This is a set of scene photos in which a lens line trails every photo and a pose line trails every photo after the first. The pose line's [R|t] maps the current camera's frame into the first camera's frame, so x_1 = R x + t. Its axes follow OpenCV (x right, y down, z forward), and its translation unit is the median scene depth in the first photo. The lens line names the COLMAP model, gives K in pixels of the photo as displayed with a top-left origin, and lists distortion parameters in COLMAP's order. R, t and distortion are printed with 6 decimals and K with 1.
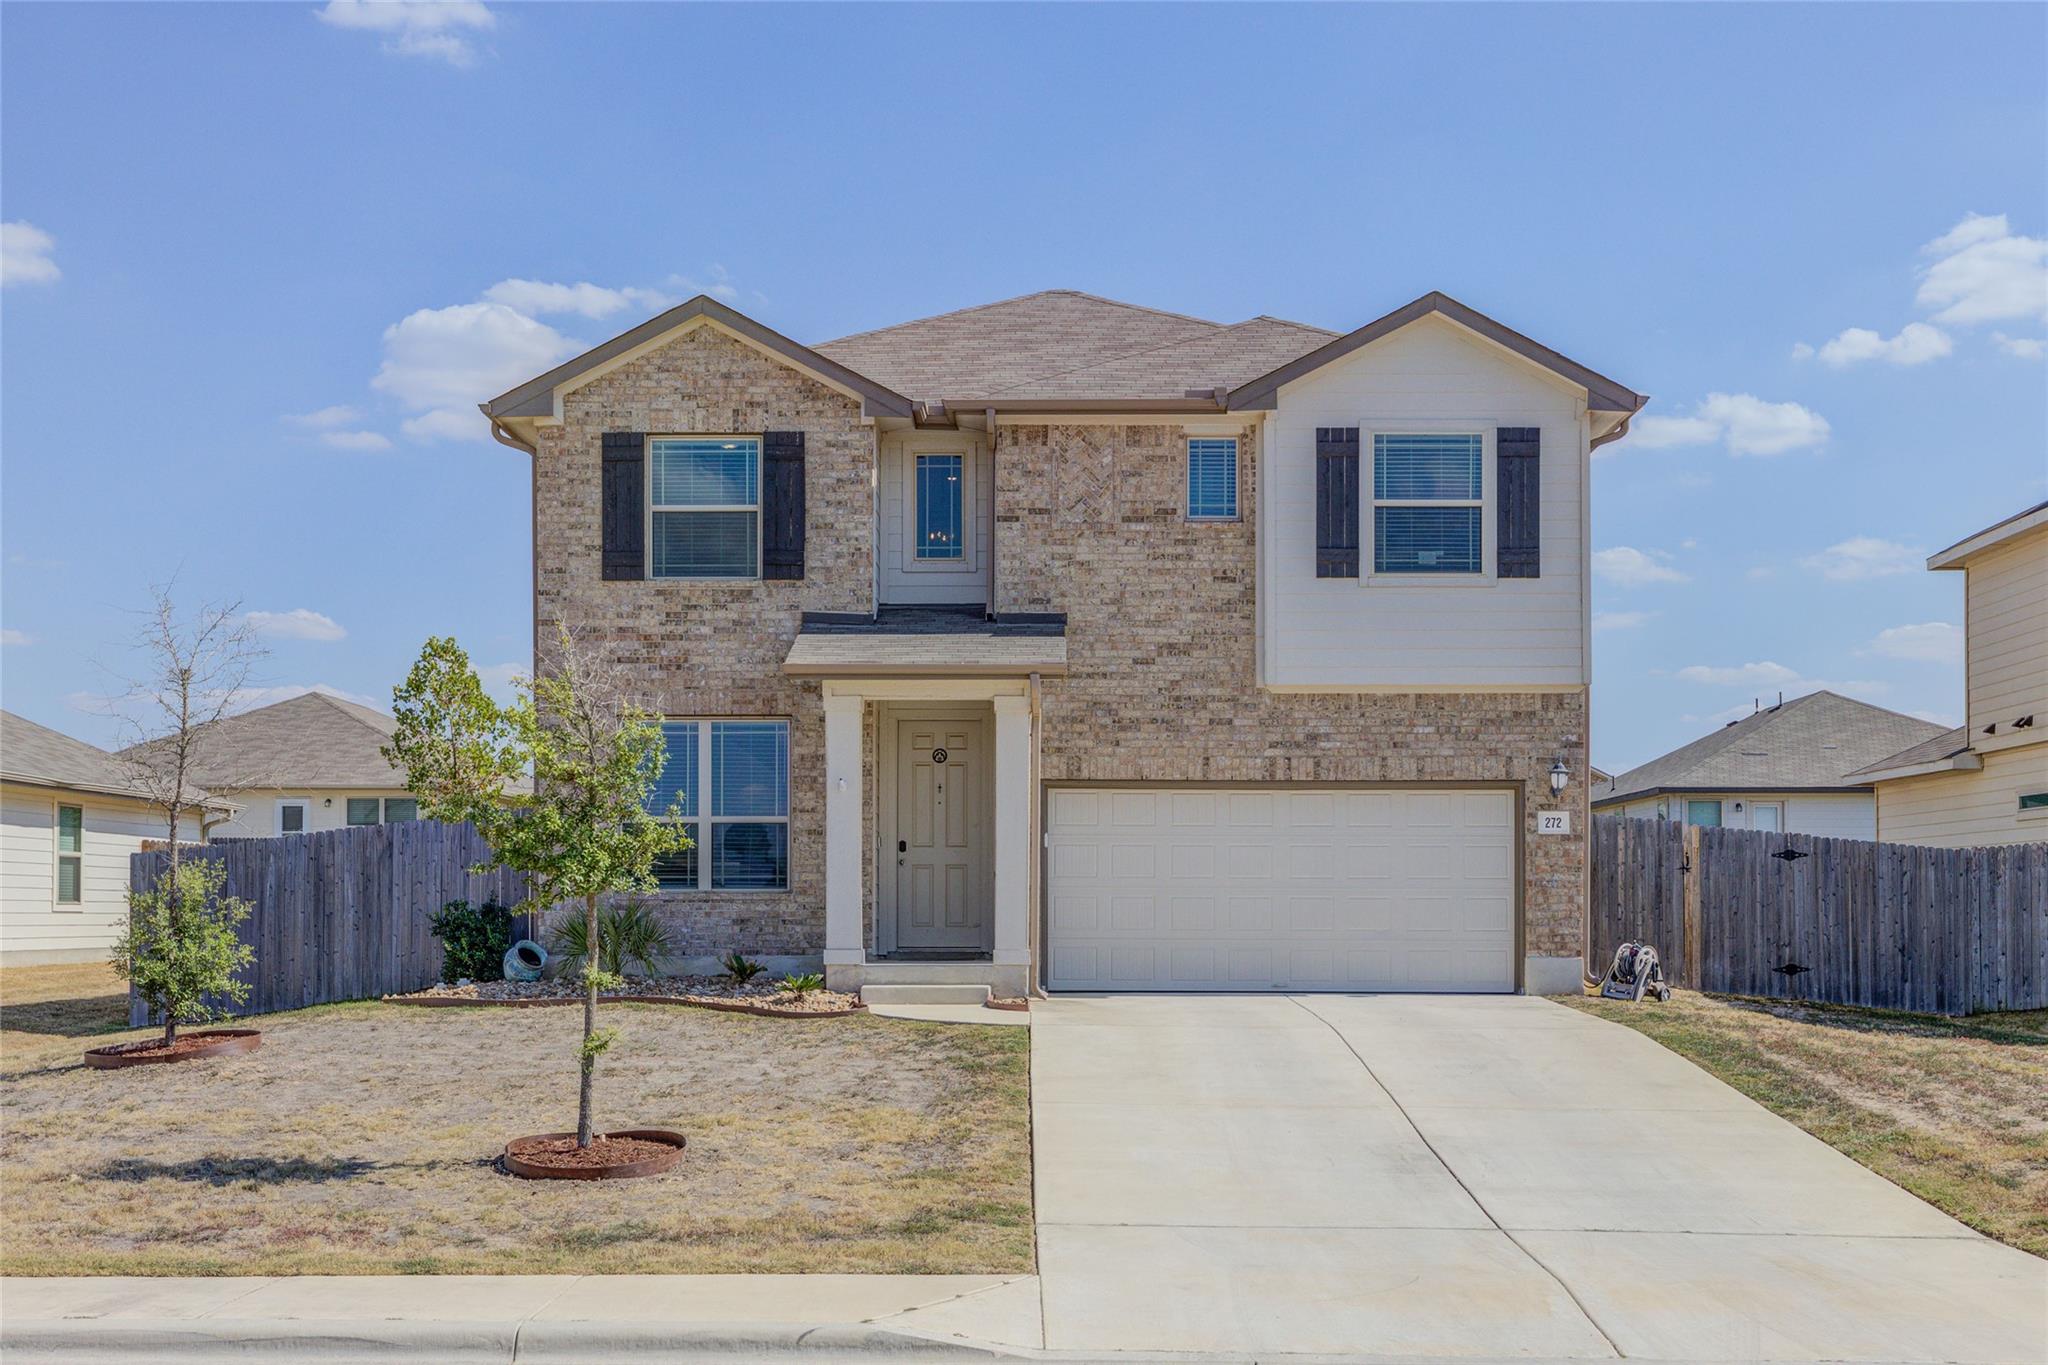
lens RADIAL K [[2512.8, 0, 1025.8], [0, 2512.8, 683.1], [0, 0, 1]] dist [0.013123, -0.003241]
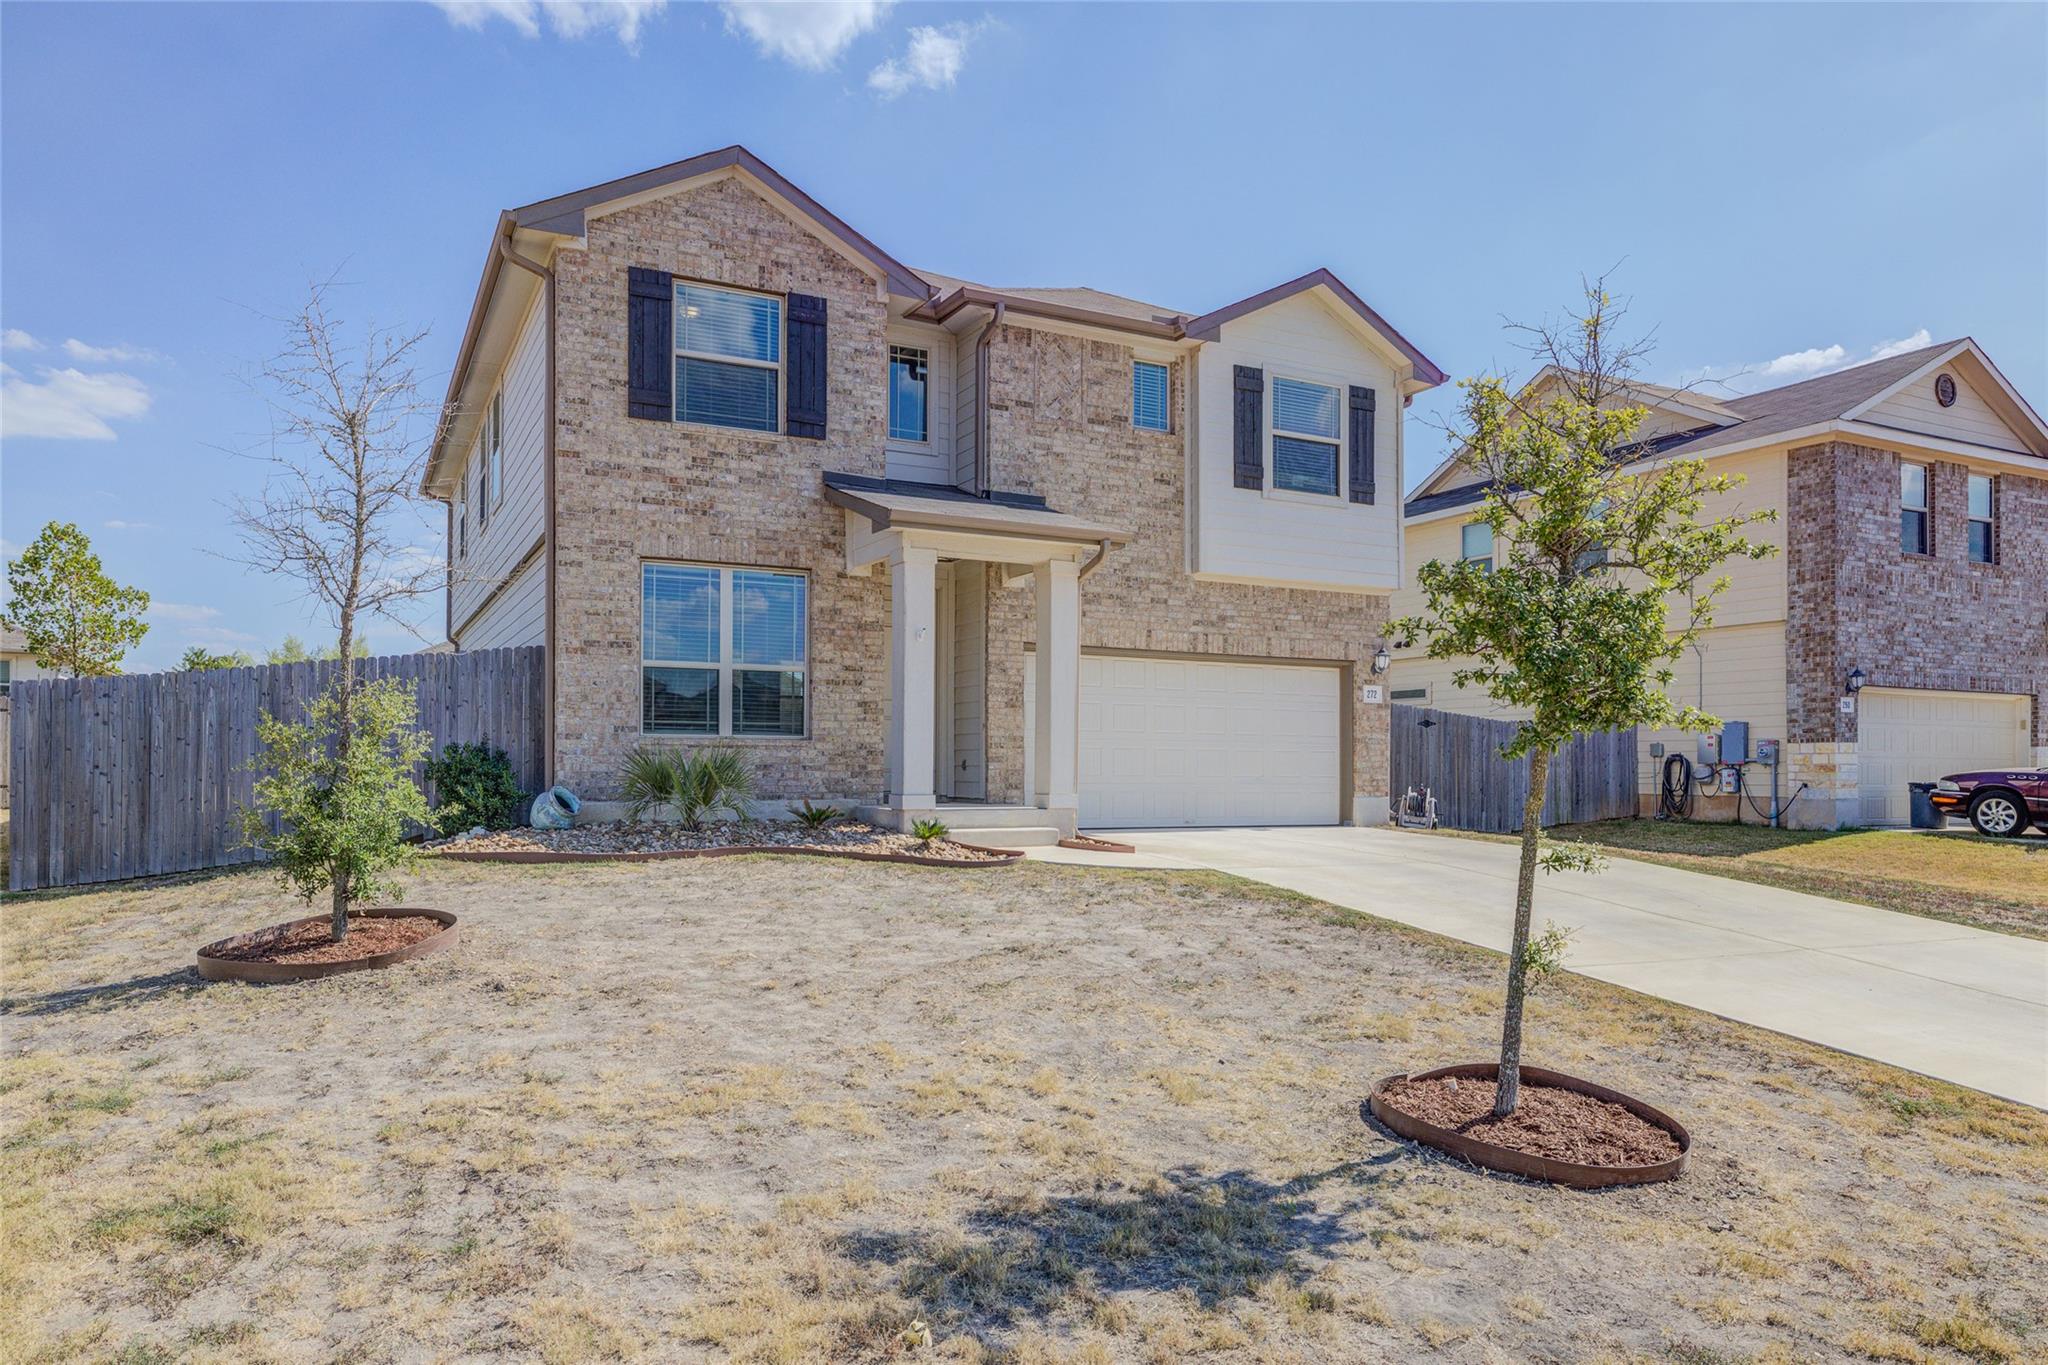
lens RADIAL K [[1374.9, 0, 1023.4], [0, 1374.9, 688.8], [0, 0, 1]] dist [-0.014546, 0.001507]
pose [[0.878184, 0.031851, 0.477261, -0.284555], [-0.049454, 0.998479, 0.024363, 0.043802], [-0.475760, -0.044998, 0.878424, 0.455965]]
